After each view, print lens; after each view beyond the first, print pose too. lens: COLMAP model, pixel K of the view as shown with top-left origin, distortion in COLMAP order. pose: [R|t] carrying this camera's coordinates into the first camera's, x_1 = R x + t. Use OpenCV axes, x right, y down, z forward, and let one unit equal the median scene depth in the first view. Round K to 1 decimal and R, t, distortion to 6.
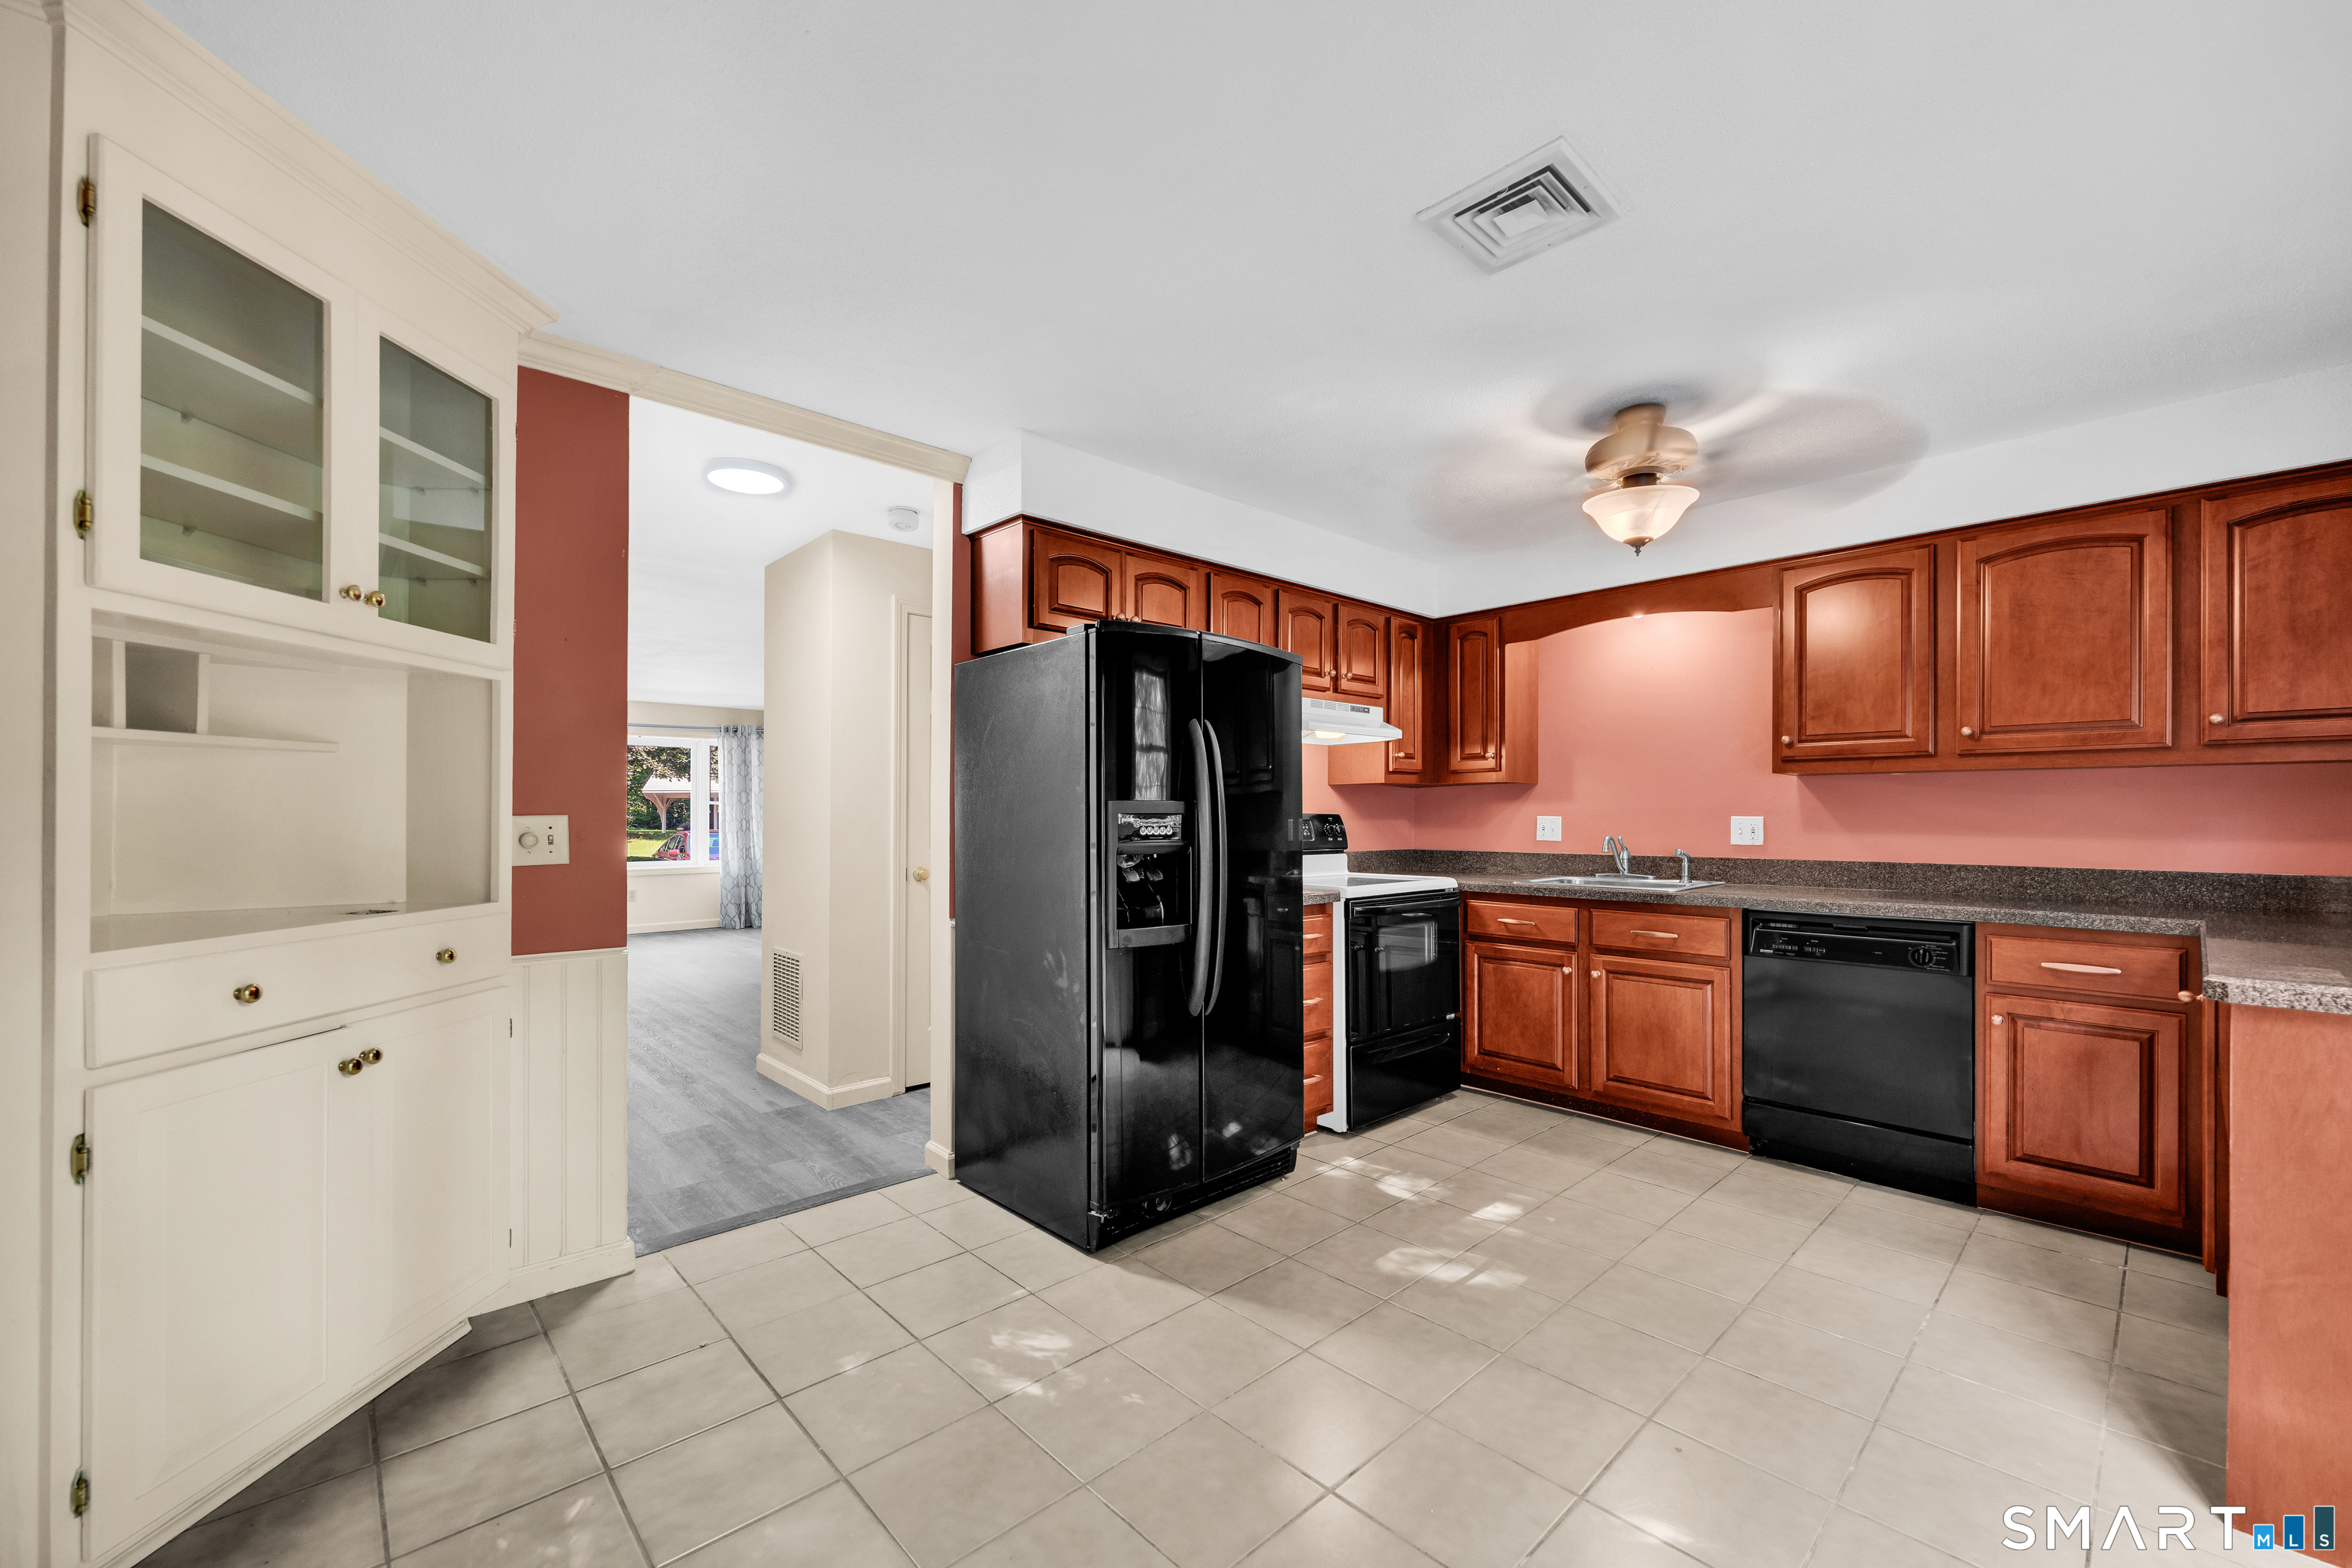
lens RADIAL K [[946.5, 0, 1168.4], [0, 946.5, 791.8], [0, 0, 1]] dist [-0.002004, -0.000034]
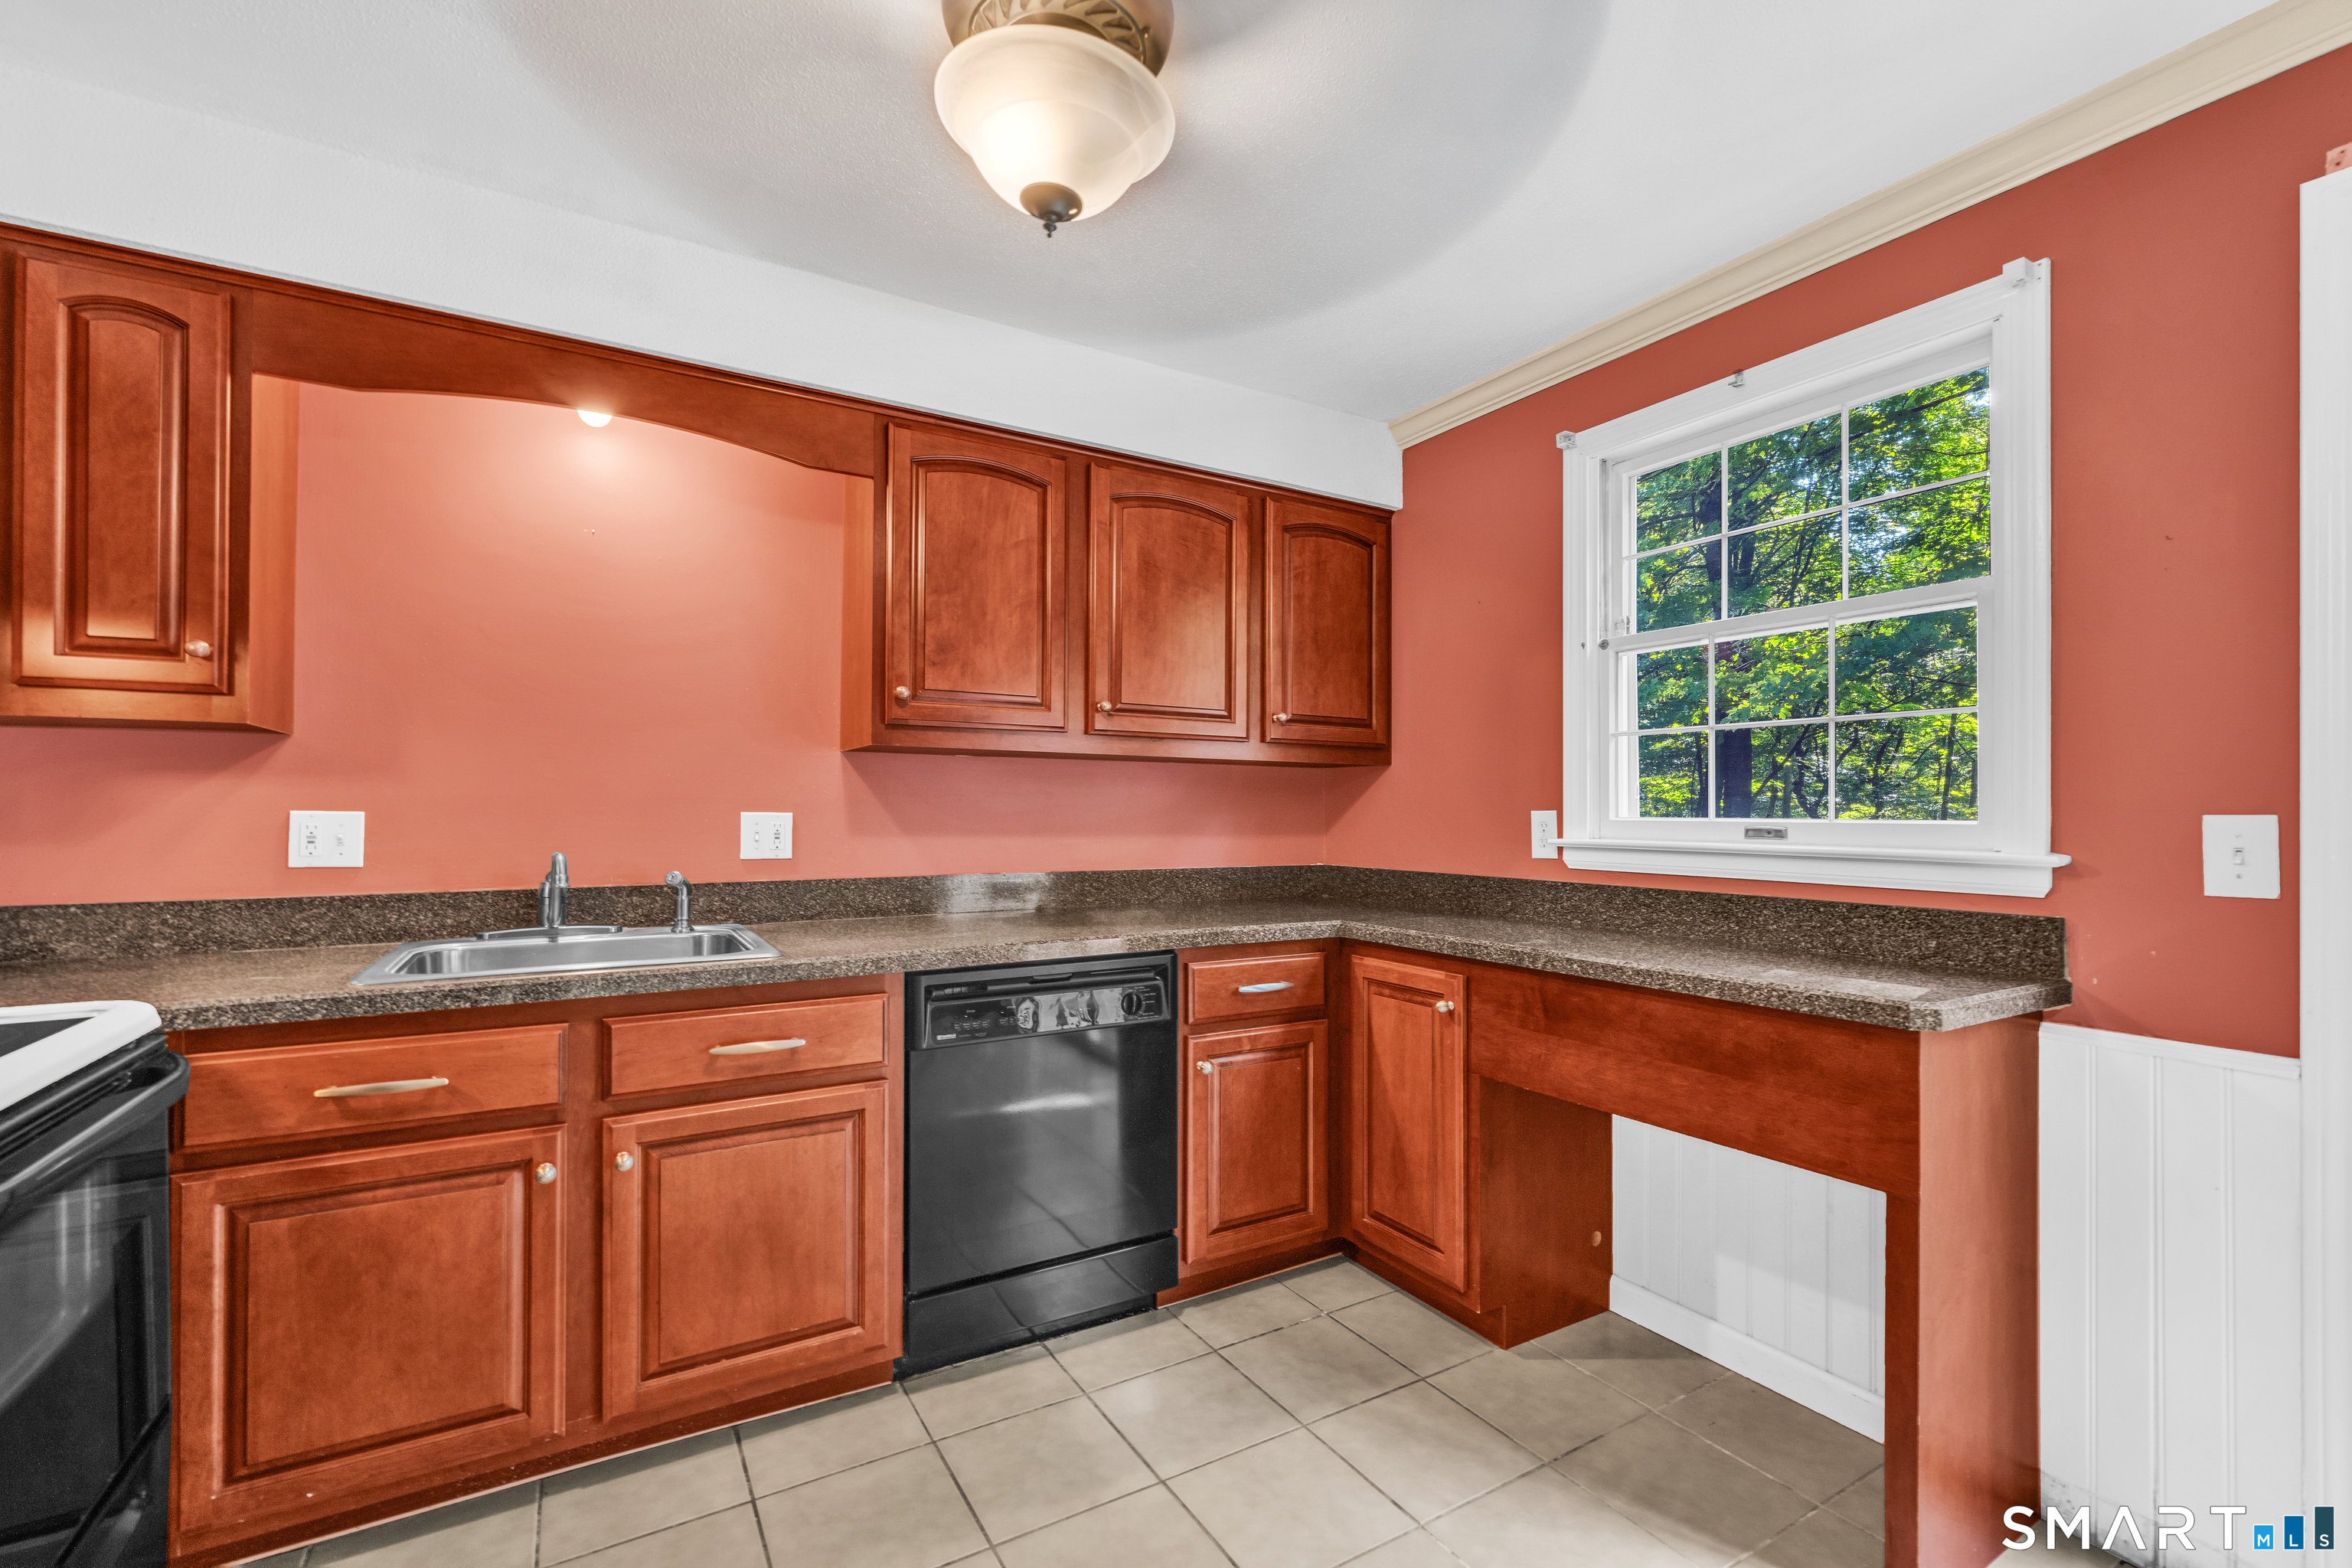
lens RADIAL K [[978.2, 0, 1176.6], [0, 978.2, 807.4], [0, 0, 1]] dist [0.001253, -0.000103]
pose [[0.196691, 0.002568, 0.980462, 0.041714], [-0.027820, 0.999609, 0.002963, 0.014022], [-0.980071, -0.027860, 0.196685, 0.642702]]
